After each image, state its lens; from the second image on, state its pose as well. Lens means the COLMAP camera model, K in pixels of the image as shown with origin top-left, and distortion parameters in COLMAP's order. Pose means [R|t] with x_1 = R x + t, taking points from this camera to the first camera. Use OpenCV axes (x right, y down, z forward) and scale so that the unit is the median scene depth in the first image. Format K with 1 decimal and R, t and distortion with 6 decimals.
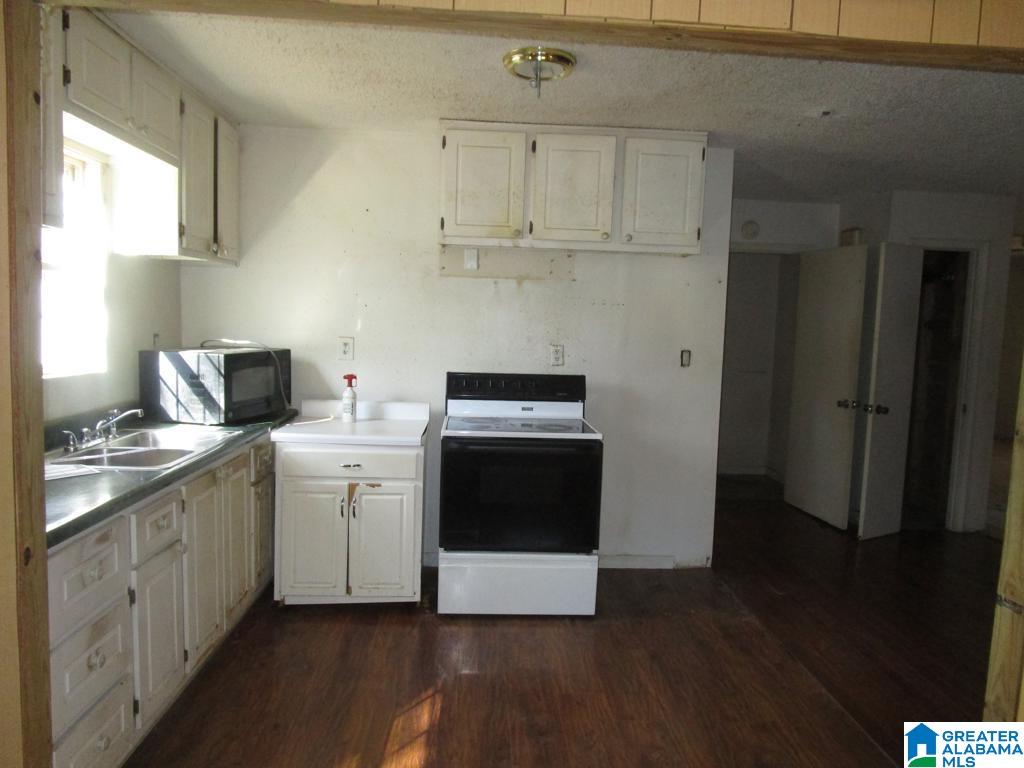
lens RADIAL K [[723.7, 0, 512.0], [0, 723.7, 384.0], [0, 0, 1]] dist [-0.030711, 0.006359]
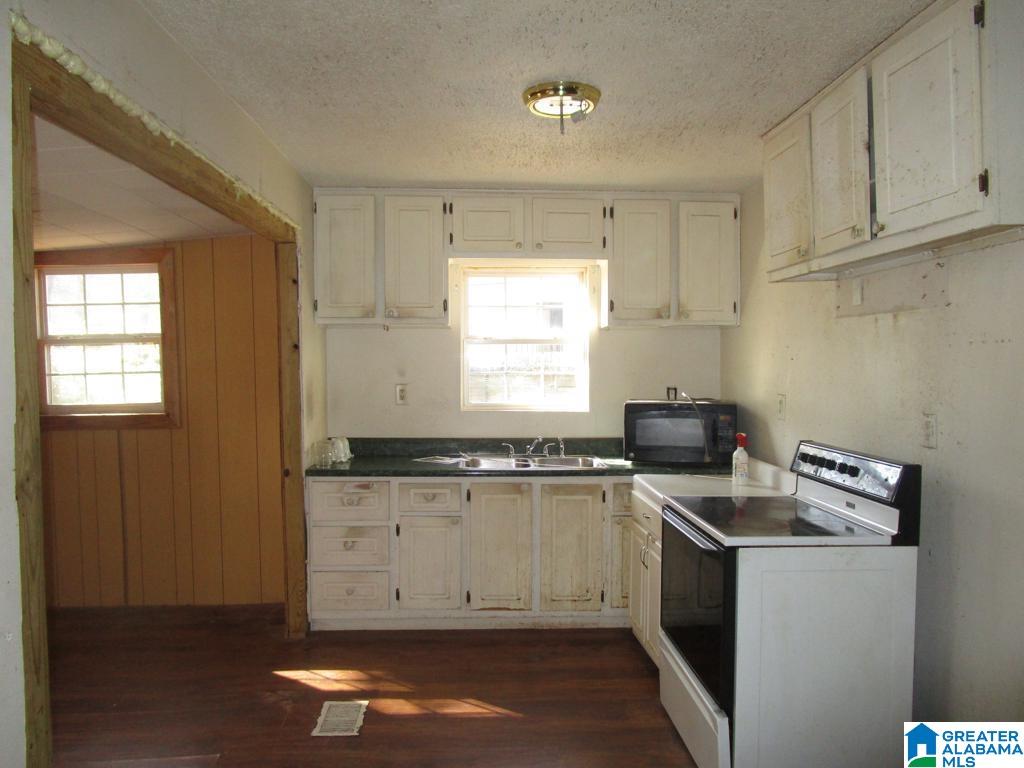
lens RADIAL K [[723.7, 0, 512.0], [0, 723.7, 384.0], [0, 0, 1]] dist [-0.030711, 0.006359]
pose [[0.007007, 0.005055, -0.999963, 0.695287], [-0.088517, 0.996065, 0.004415, -0.053686], [0.996050, 0.088483, 0.007427, 0.684061]]
